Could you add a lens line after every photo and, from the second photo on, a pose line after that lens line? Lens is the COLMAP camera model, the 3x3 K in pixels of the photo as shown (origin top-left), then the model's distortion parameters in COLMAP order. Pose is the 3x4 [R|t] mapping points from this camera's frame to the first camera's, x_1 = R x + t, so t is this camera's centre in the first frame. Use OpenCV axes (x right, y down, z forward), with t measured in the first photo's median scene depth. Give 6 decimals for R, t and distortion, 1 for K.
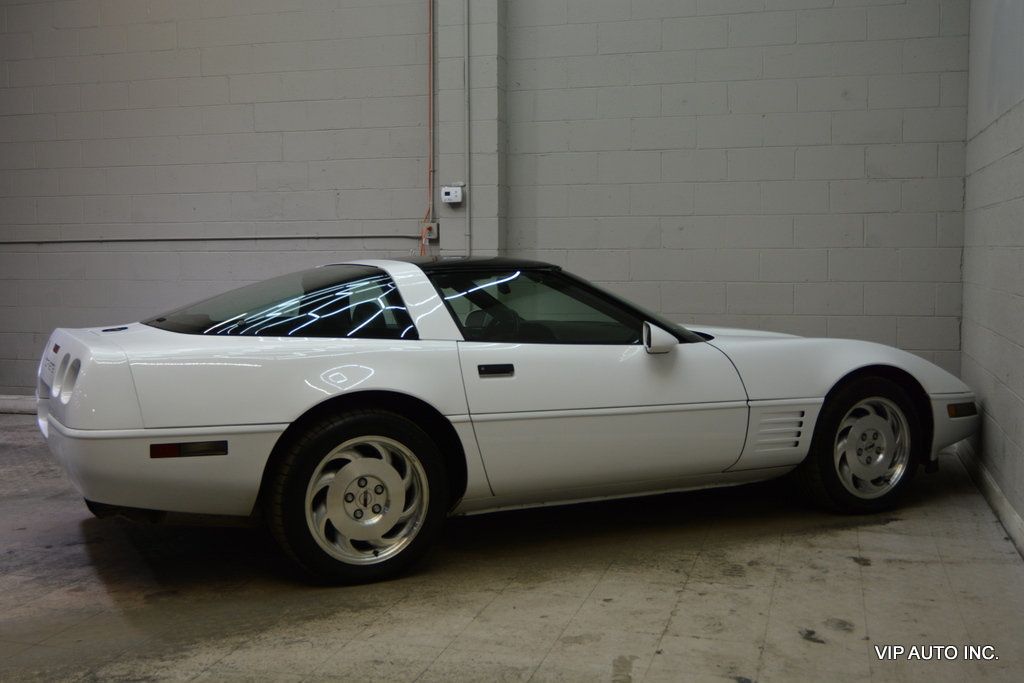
lens RADIAL K [[1215.4, 0, 511.3], [0, 1215.4, 342.8], [0, 0, 1]] dist [0.001885, 0.000000]
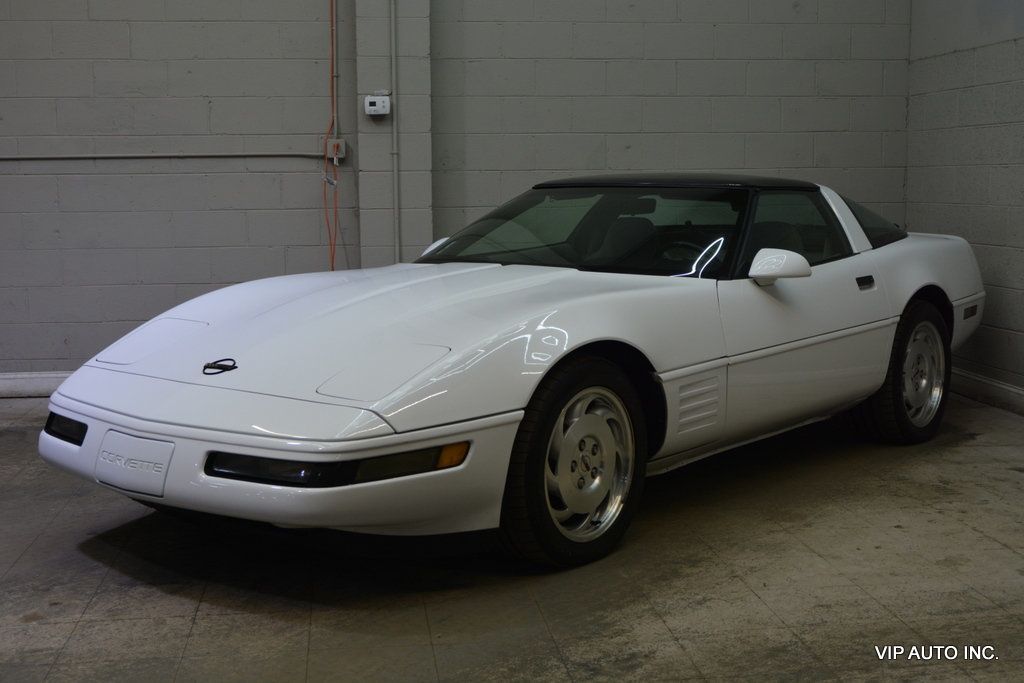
lens RADIAL K [[1447.7, 0, 515.4], [0, 1447.7, 342.9], [0, 0, 1]] dist [-0.007854, 0.000000]
pose [[0.908190, -0.051445, 0.415384, -0.421224], [0.036412, 0.998366, 0.044036, 0.001696], [-0.416971, -0.024869, 0.908580, 0.051518]]
